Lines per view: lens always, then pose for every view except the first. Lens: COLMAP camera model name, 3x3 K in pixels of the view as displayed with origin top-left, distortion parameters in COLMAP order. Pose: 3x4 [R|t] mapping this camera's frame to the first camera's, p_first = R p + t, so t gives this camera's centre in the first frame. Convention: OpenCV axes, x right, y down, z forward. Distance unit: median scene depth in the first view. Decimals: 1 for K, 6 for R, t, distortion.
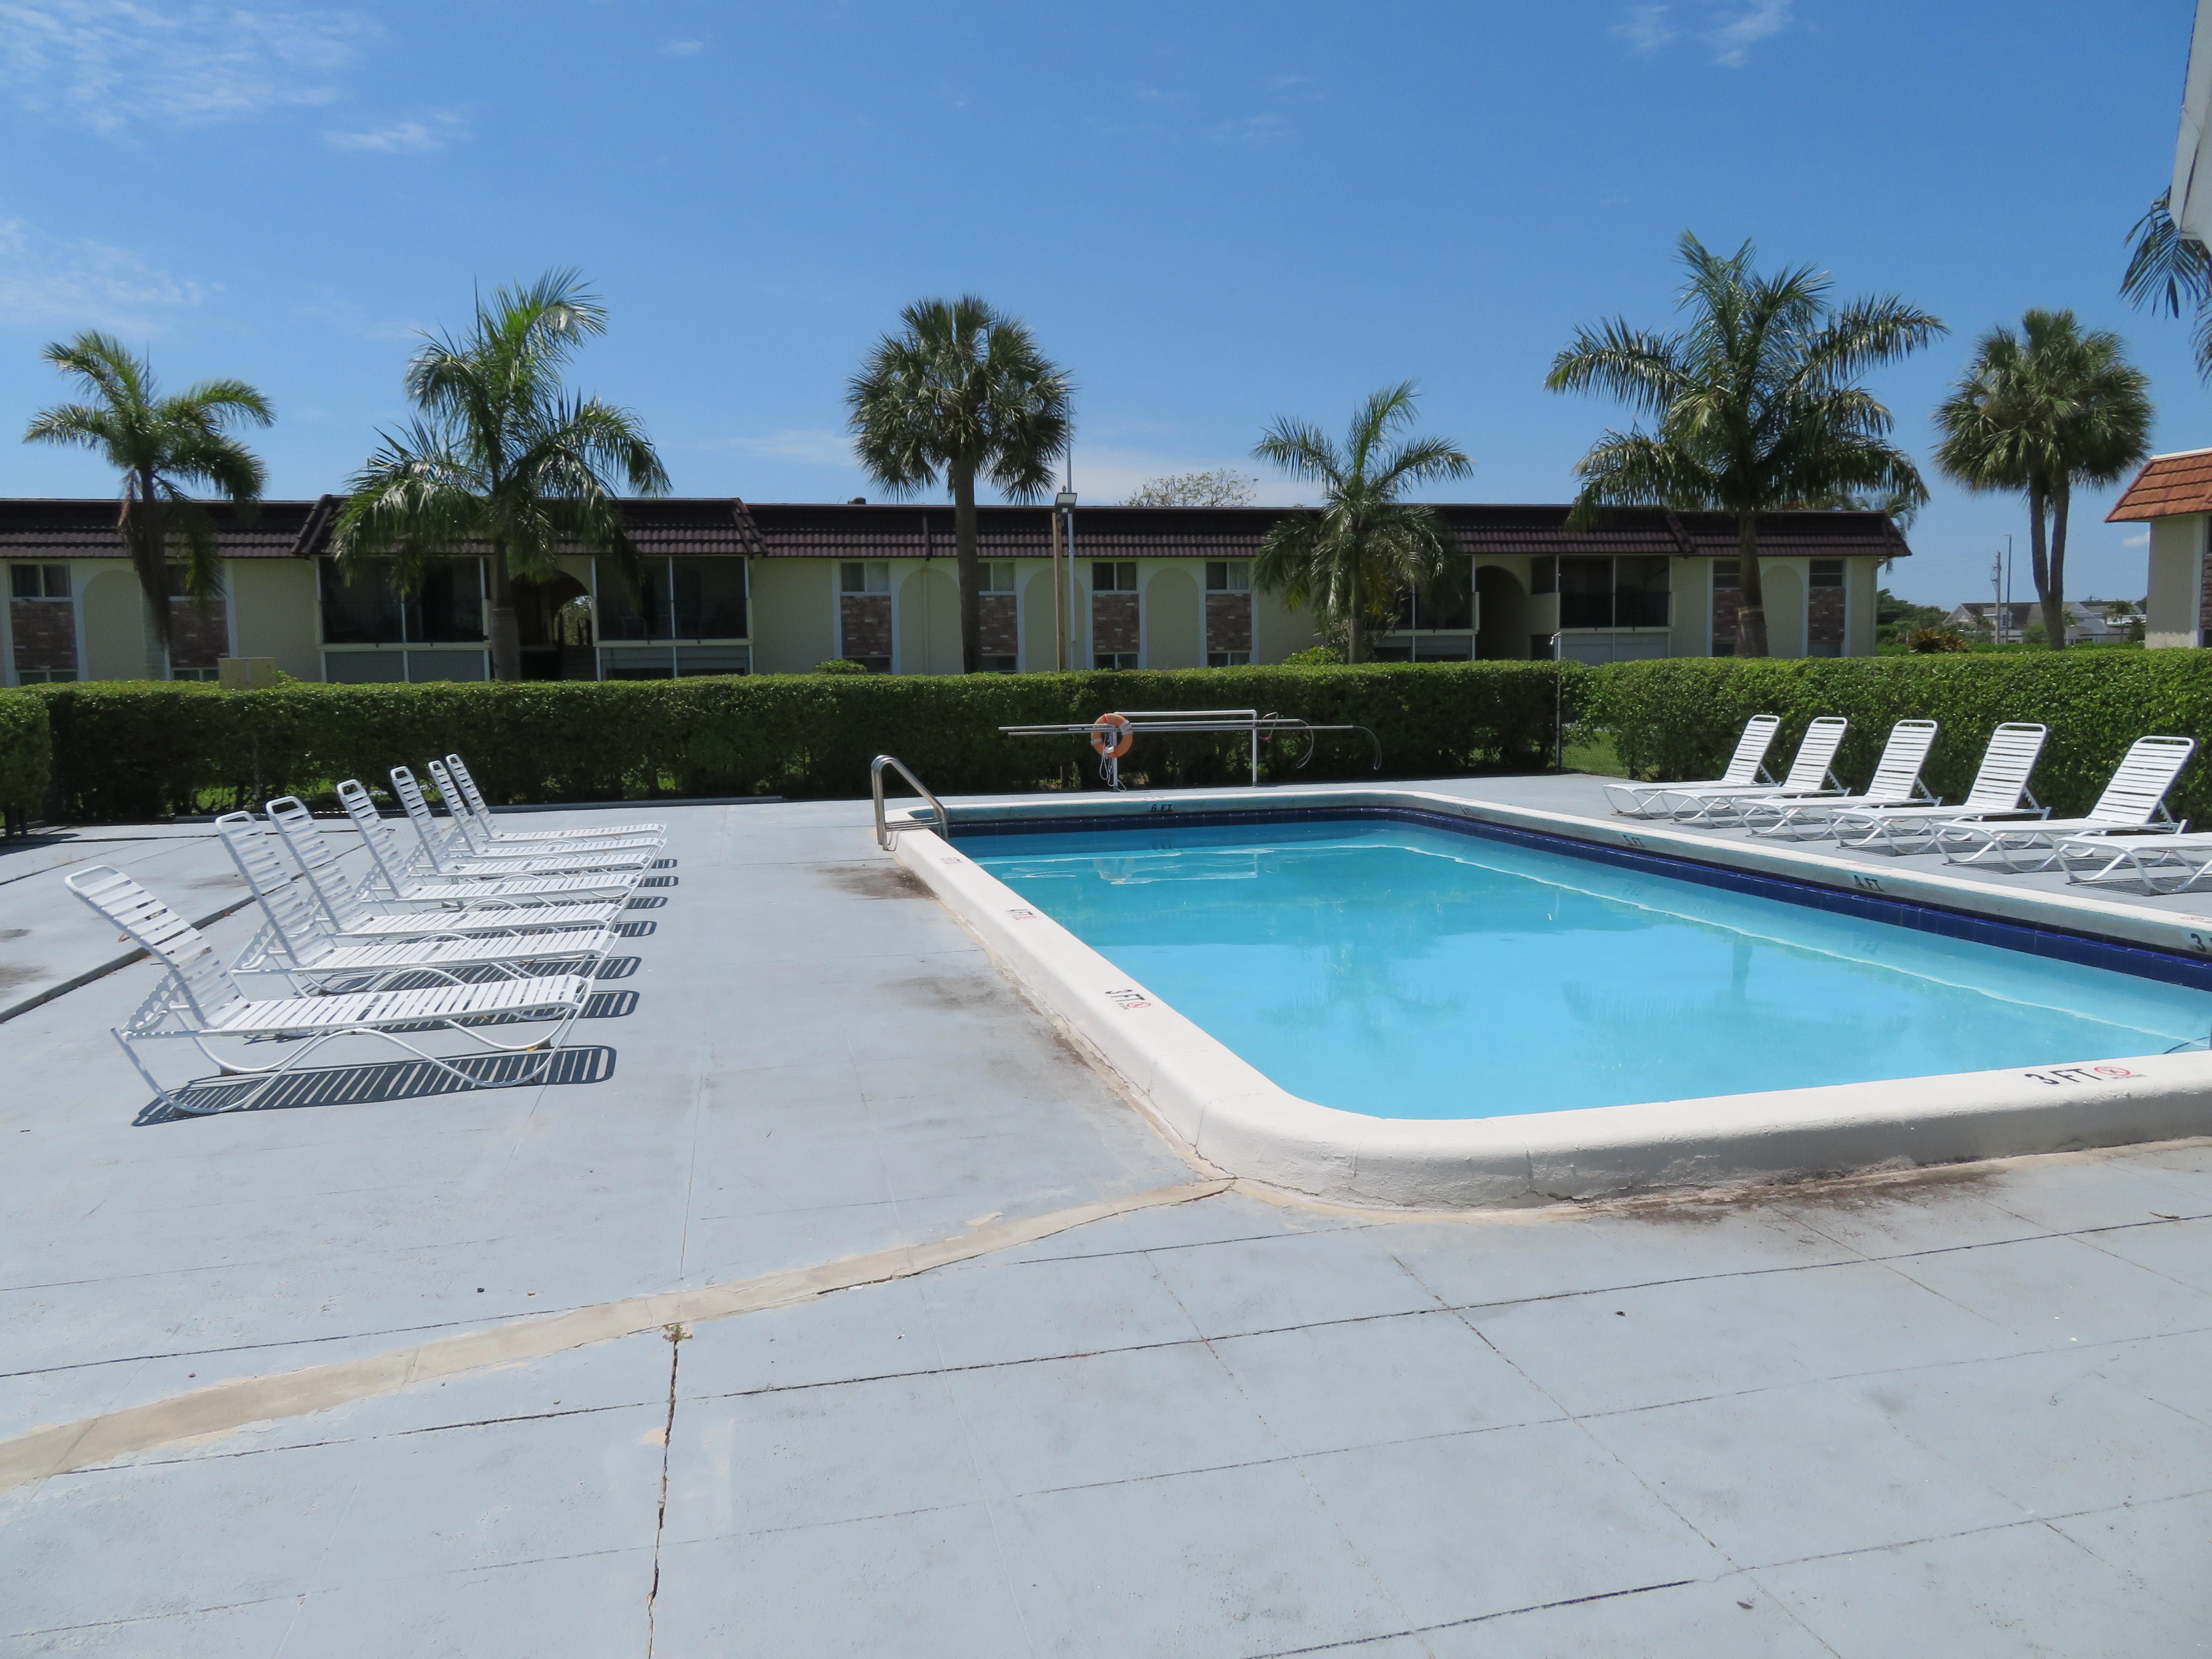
lens RADIAL K [[1548.8, 0, 1106.0], [0, 1548.8, 829.5], [0, 0, 1]] dist [-0.020291, 0.000374]
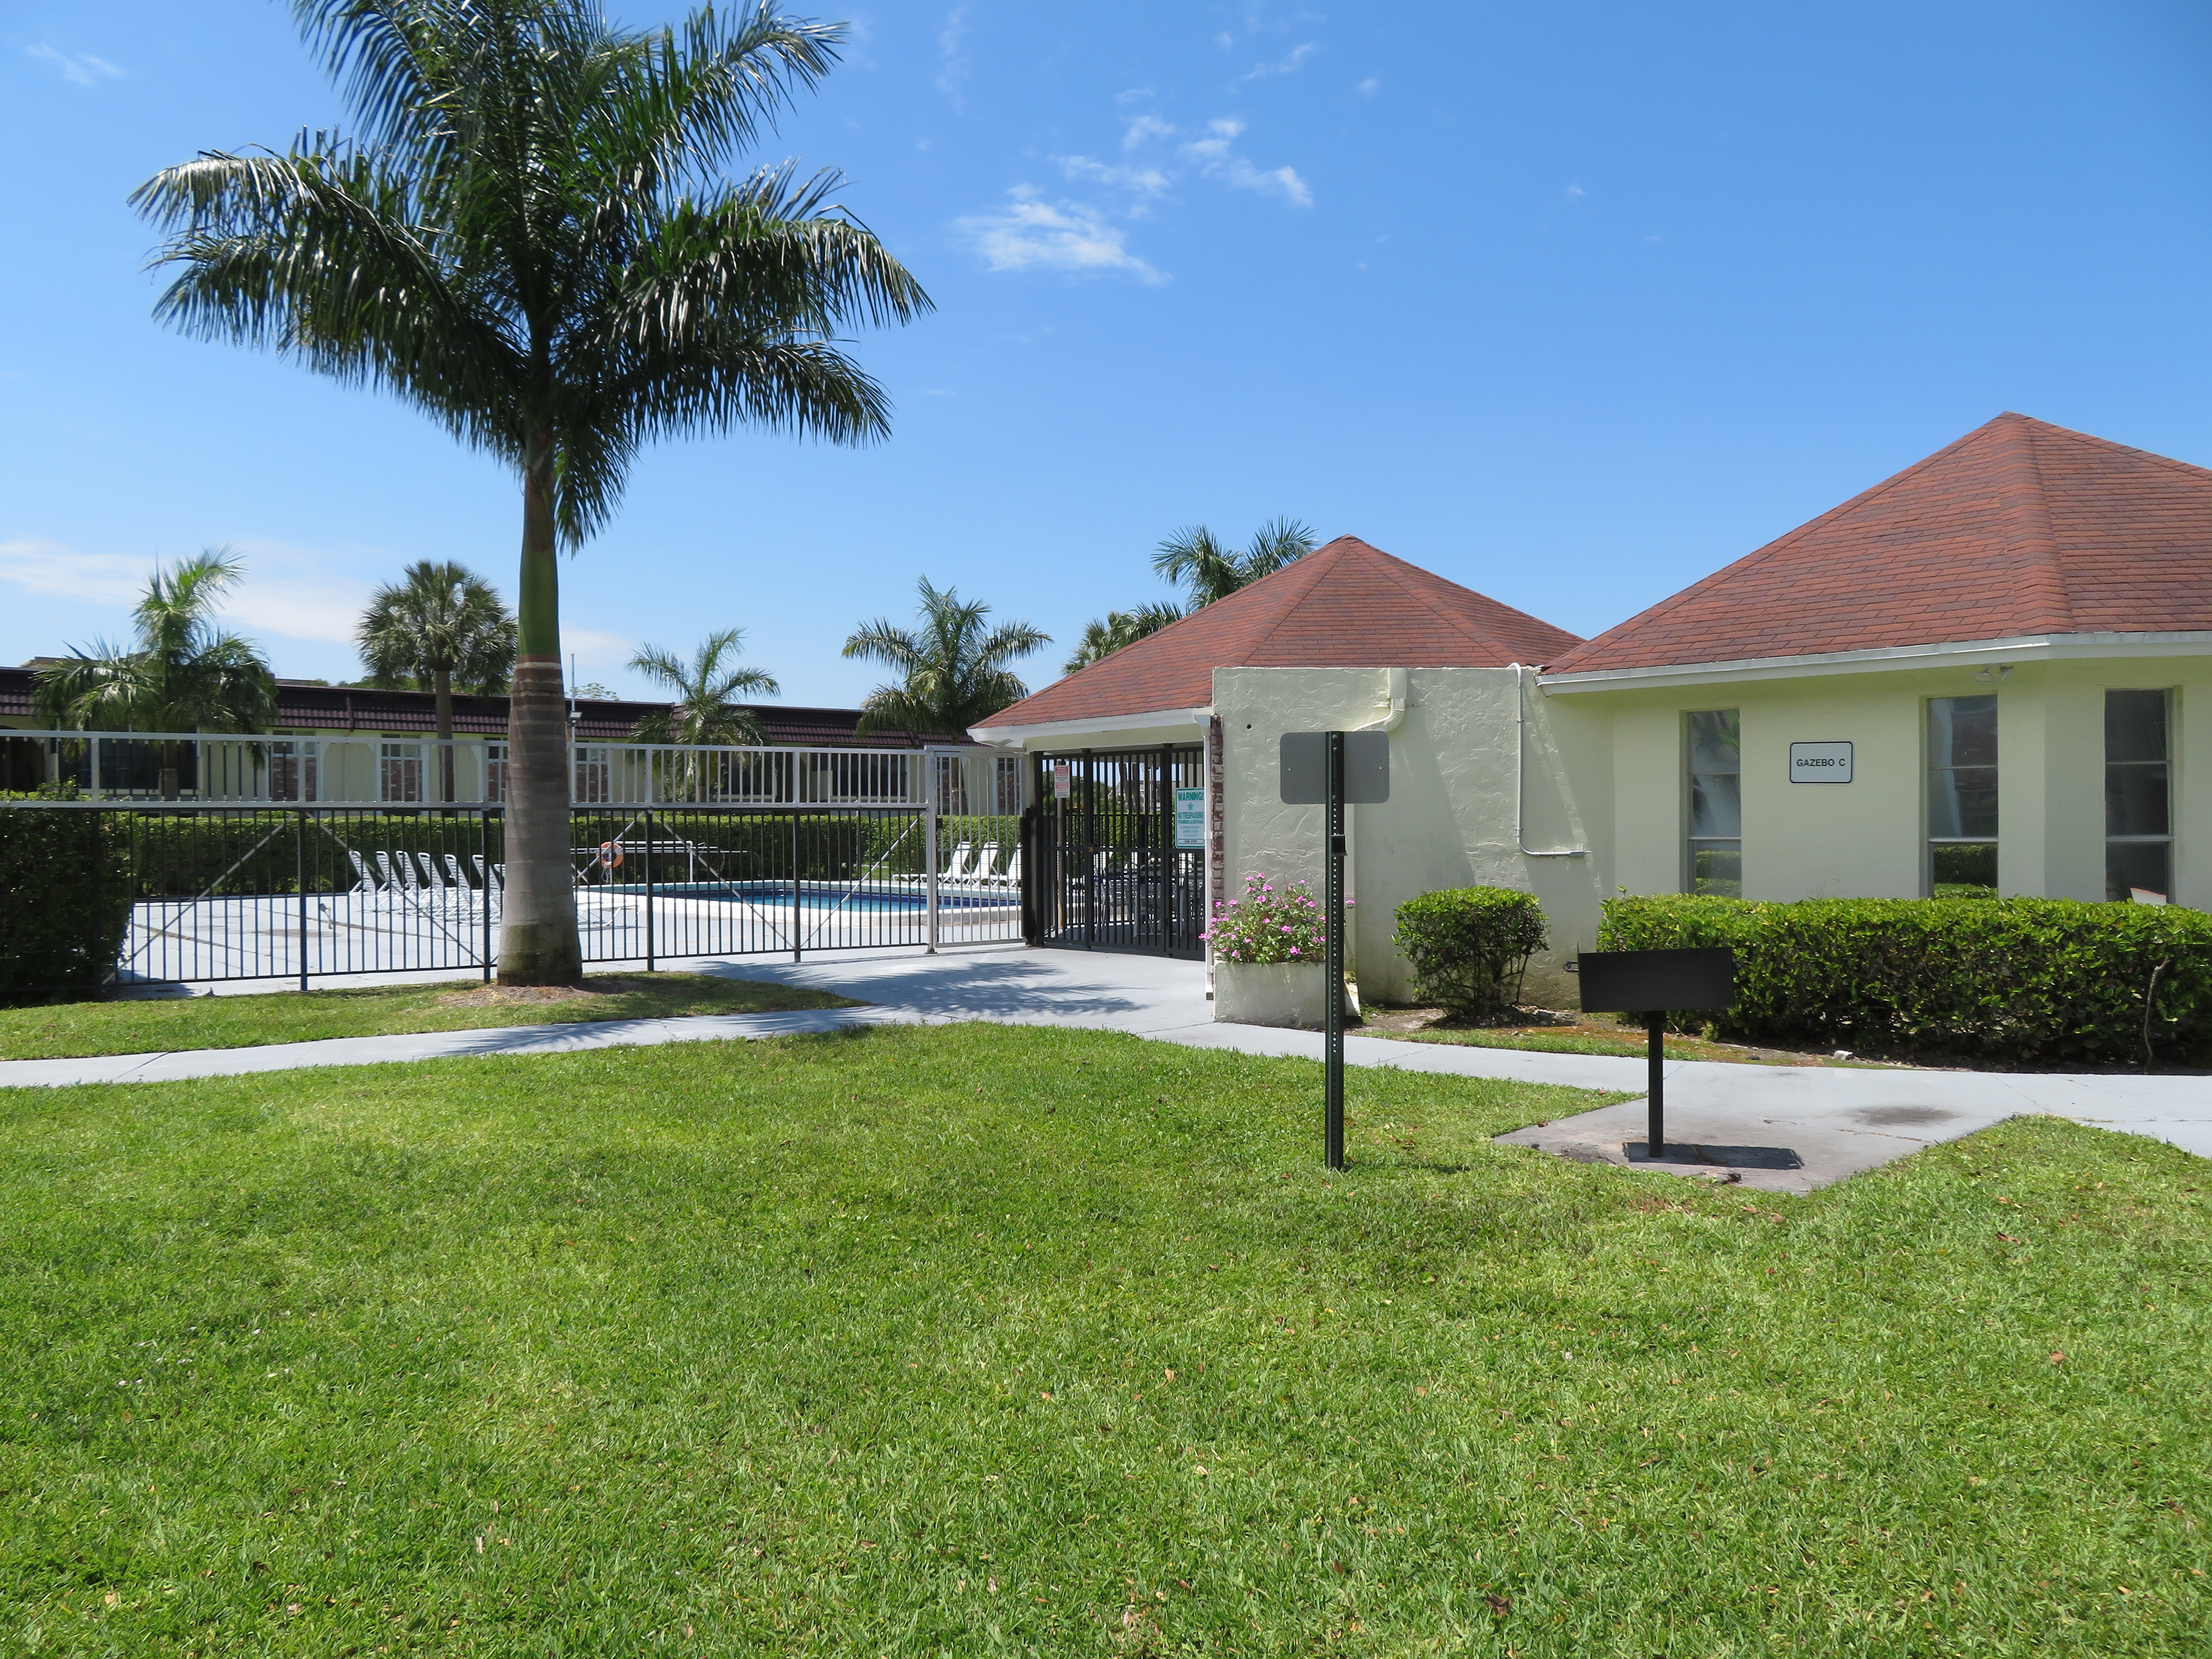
lens RADIAL K [[1548.8, 0, 1106.0], [0, 1548.8, 829.5], [0, 0, 1]] dist [-0.020291, 0.000374]
pose [[0.883508, 0.011991, 0.468263, -0.253586], [0.036624, 0.994844, -0.094576, 0.075002], [-0.466983, 0.100708, 0.878513, -0.610788]]
